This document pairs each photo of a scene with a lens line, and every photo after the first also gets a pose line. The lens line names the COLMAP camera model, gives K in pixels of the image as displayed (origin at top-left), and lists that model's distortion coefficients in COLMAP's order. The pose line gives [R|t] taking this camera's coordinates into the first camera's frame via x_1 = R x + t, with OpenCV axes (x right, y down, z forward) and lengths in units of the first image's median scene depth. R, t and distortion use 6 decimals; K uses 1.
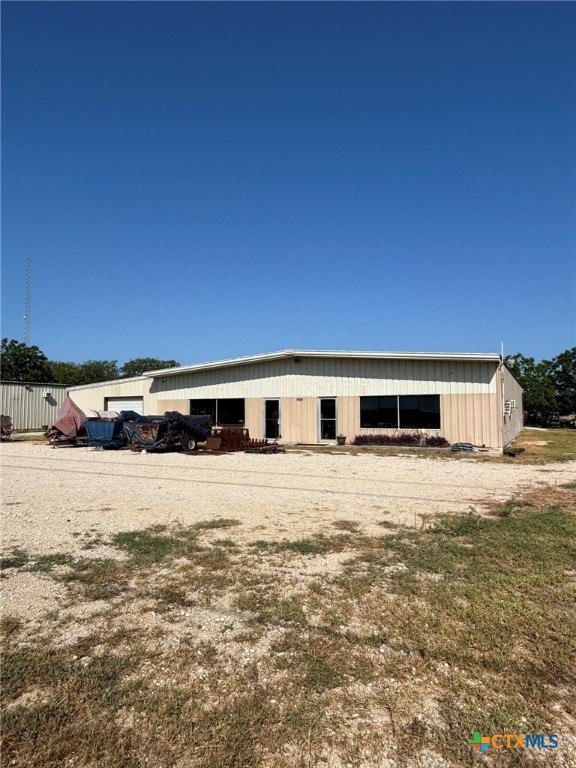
lens RADIAL K [[473.5, 0, 289.5], [0, 473.5, 381.1], [0, 0, 1]] dist [-0.002012, -0.000224]
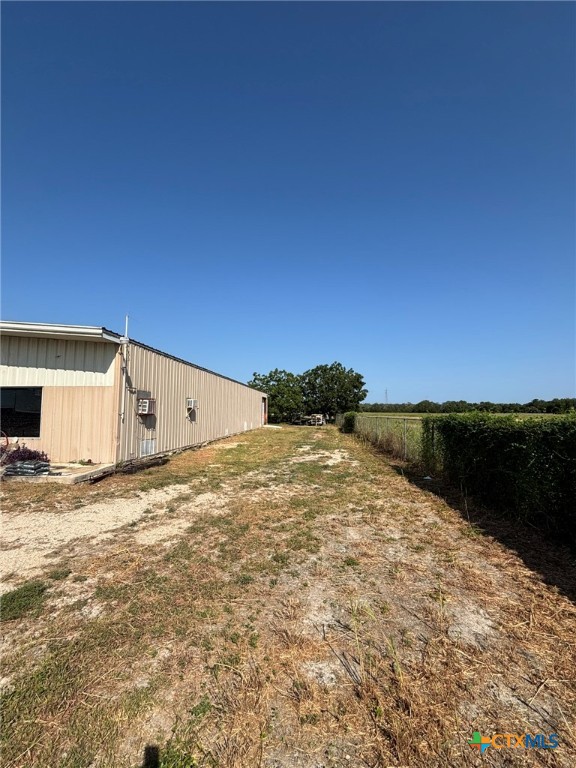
lens RADIAL K [[335.0, 0, 287.0], [0, 335.0, 384.2], [0, 0, 1]] dist [-0.000549, -0.000035]
pose [[0.922109, 0.038102, 0.385049, 0.456196], [-0.031556, 0.999230, -0.023308, 0.023888], [-0.385641, 0.009342, 0.922602, 0.410980]]
